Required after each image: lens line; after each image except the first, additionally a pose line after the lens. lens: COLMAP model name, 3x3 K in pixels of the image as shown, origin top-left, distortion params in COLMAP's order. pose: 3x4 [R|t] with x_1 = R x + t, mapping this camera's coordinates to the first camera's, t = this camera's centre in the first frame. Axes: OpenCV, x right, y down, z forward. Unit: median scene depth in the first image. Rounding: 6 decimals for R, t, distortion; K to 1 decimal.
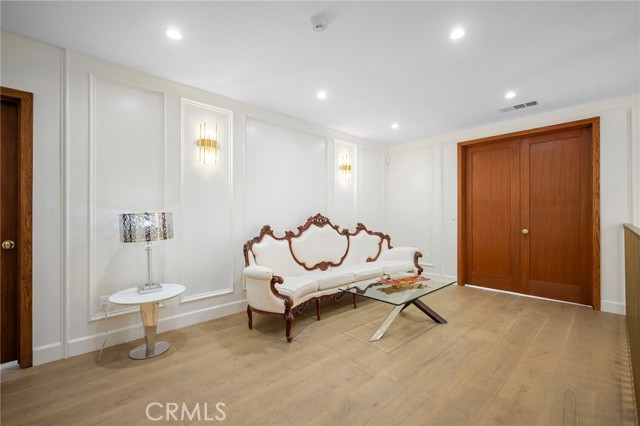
lens RADIAL K [[275.7, 0, 321.7], [0, 275.7, 213.5], [0, 0, 1]] dist [-0.000736, -0.000161]
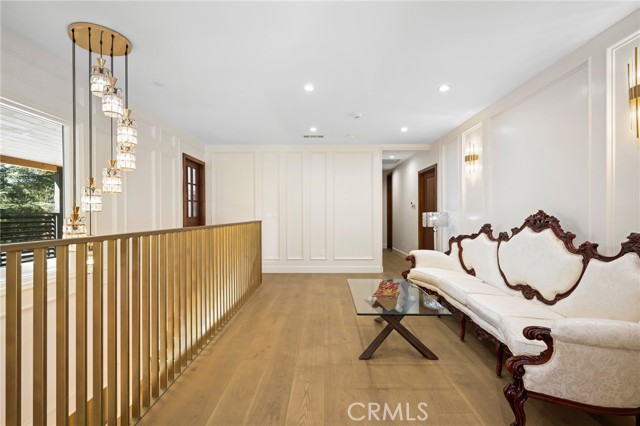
lens RADIAL K [[293.4, 0, 320.0], [0, 293.4, 213.0], [0, 0, 1]] dist [-0.000016, -0.000009]
pose [[-0.692694, 0.001024, -0.721231, 0.902409], [0.009093, 0.999932, -0.007313, 0.006475], [0.721174, -0.011624, -0.692656, 1.211903]]
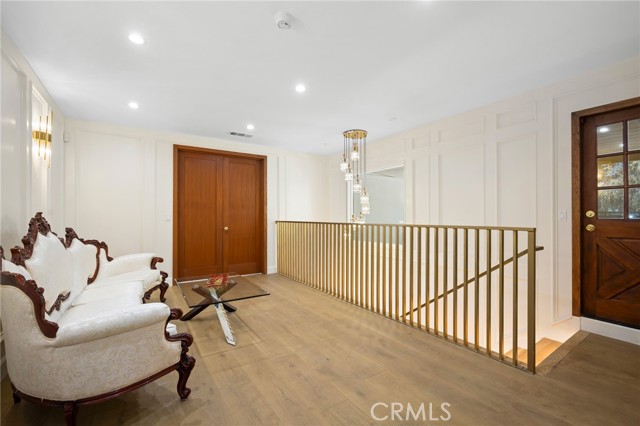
lens RADIAL K [[275.7, 0, 321.7], [0, 275.7, 213.5], [0, 0, 1]] dist [-0.000736, -0.000161]
pose [[0.156917, 0.010794, 0.987553, -0.518003], [-0.003032, 0.999941, -0.010448, 0.006967], [-0.987607, -0.001354, 0.156941, 0.384374]]
